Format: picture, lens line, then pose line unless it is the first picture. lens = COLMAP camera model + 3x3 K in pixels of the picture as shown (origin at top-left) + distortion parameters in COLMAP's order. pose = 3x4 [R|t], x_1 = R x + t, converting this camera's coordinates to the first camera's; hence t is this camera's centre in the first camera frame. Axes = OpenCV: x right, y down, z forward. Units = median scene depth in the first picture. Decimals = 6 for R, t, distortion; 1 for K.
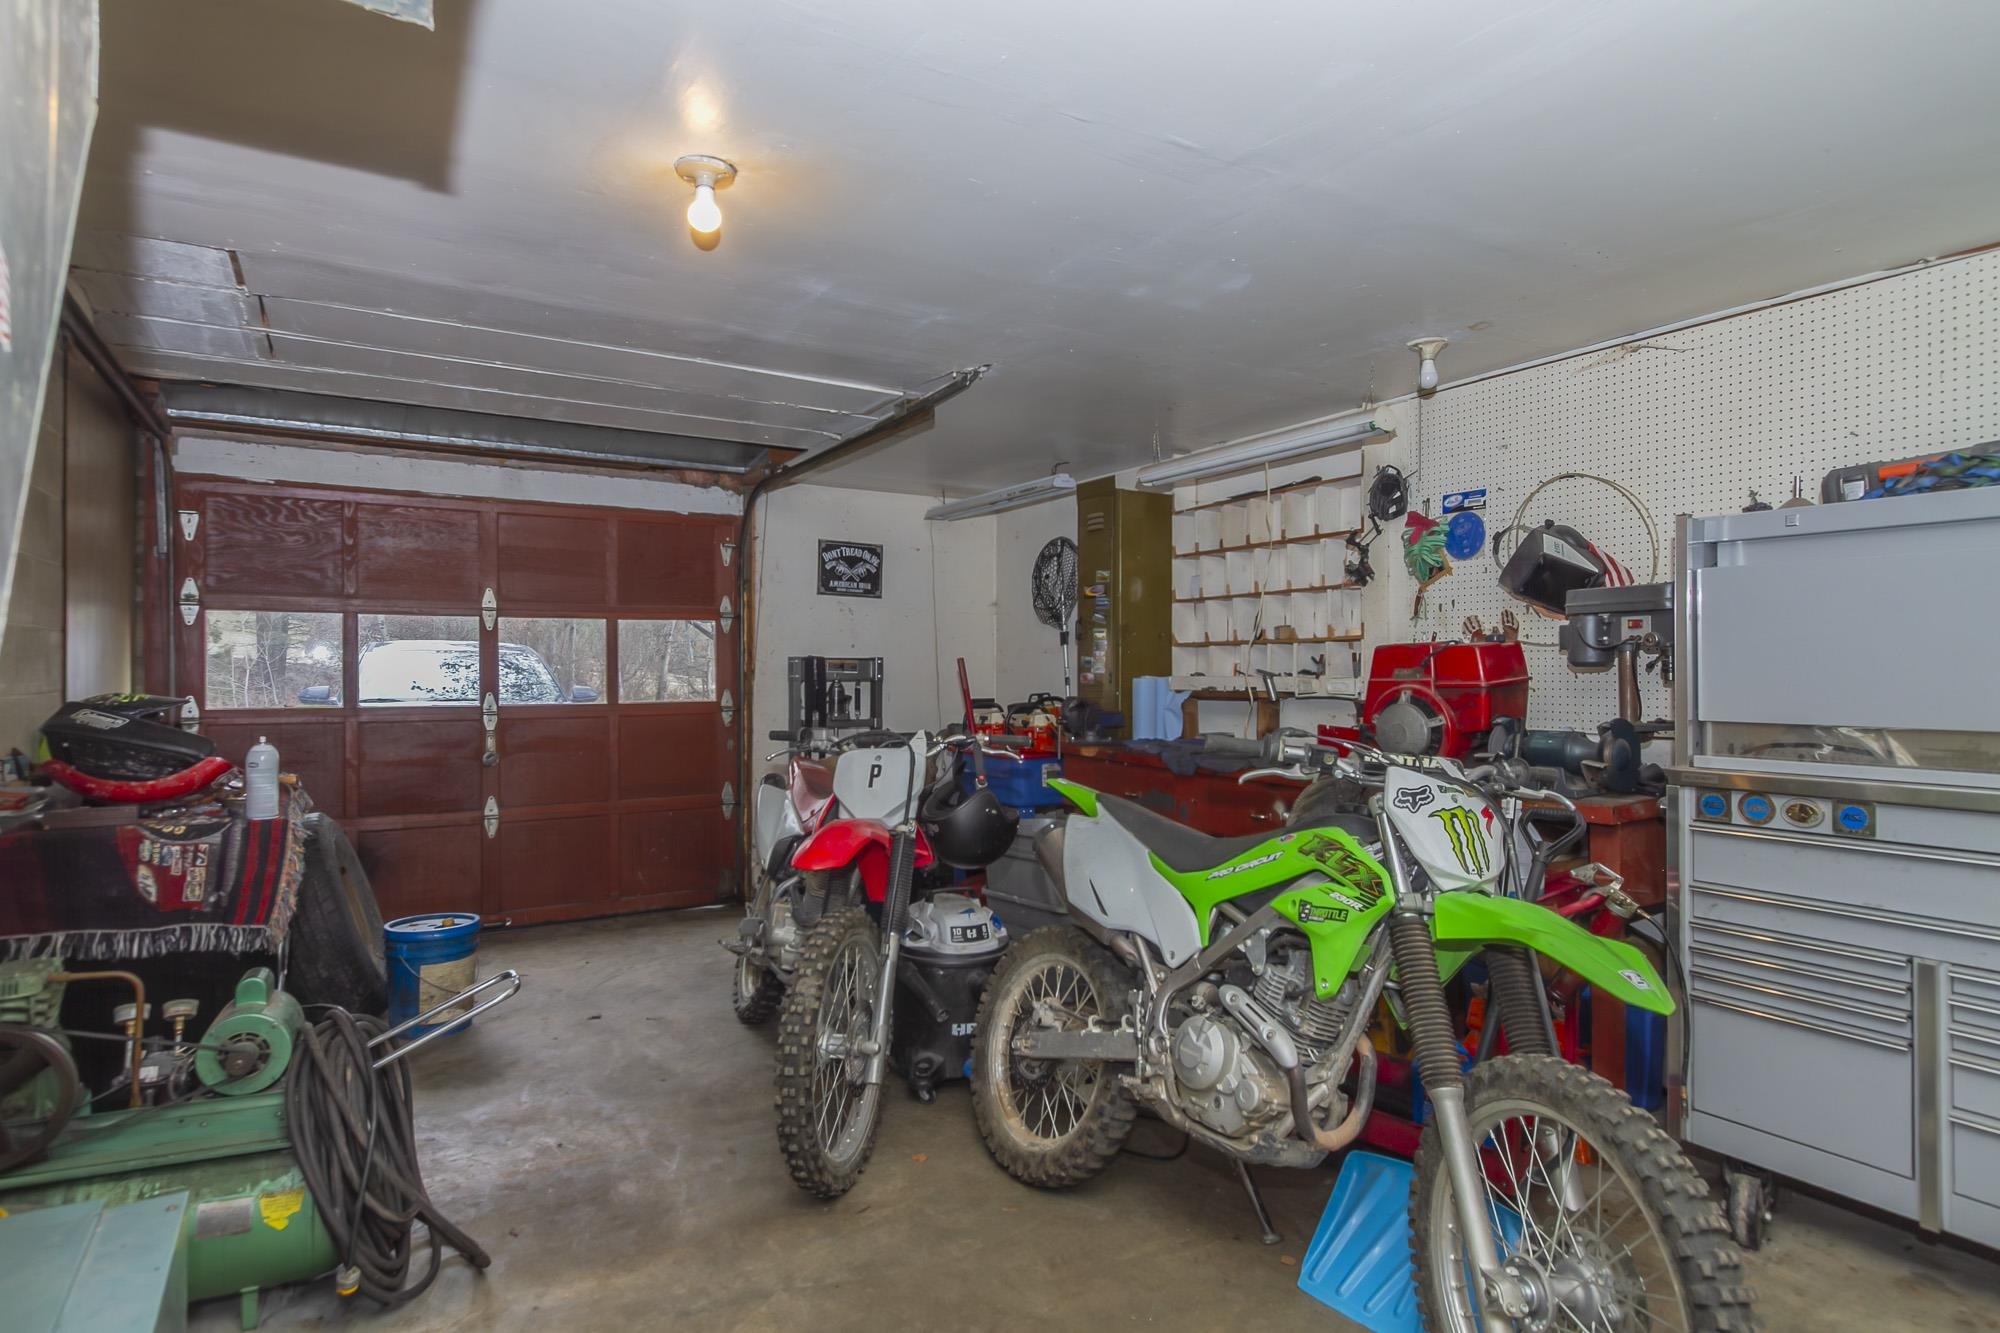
lens RADIAL K [[1116.3, 0, 996.5], [0, 1116.3, 703.3], [0, 0, 1]] dist [0.017704, -0.003507]
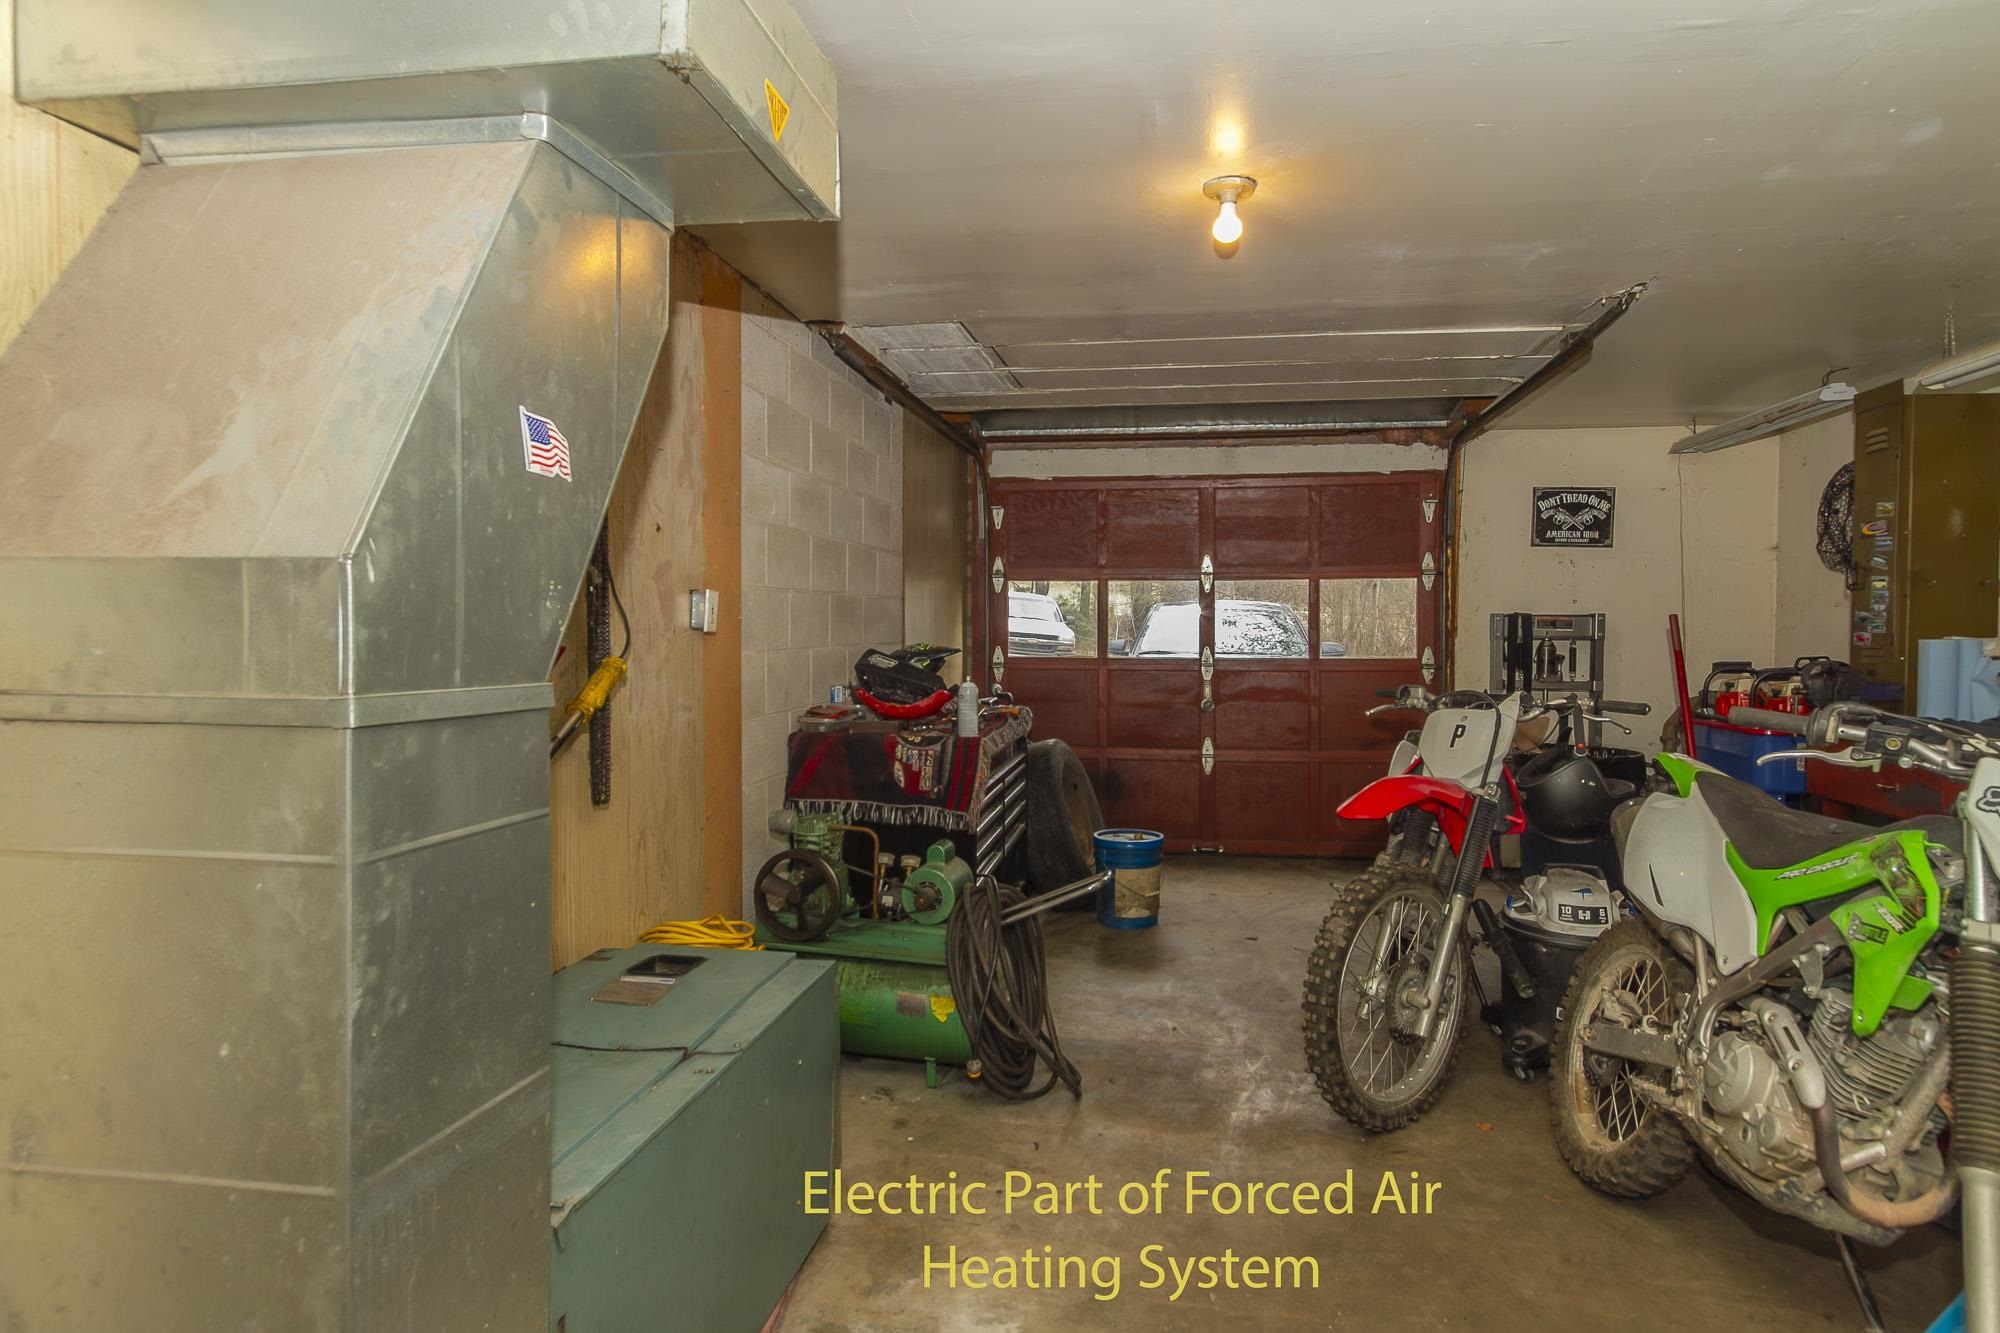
lens RADIAL K [[1116.3, 0, 996.5], [0, 1116.3, 703.3], [0, 0, 1]] dist [0.017704, -0.003507]
pose [[0.765860, 0.046486, -0.641325, 0.196182], [-0.021203, 0.998667, 0.047067, -0.002019], [0.642658, -0.022449, 0.765824, -0.018749]]
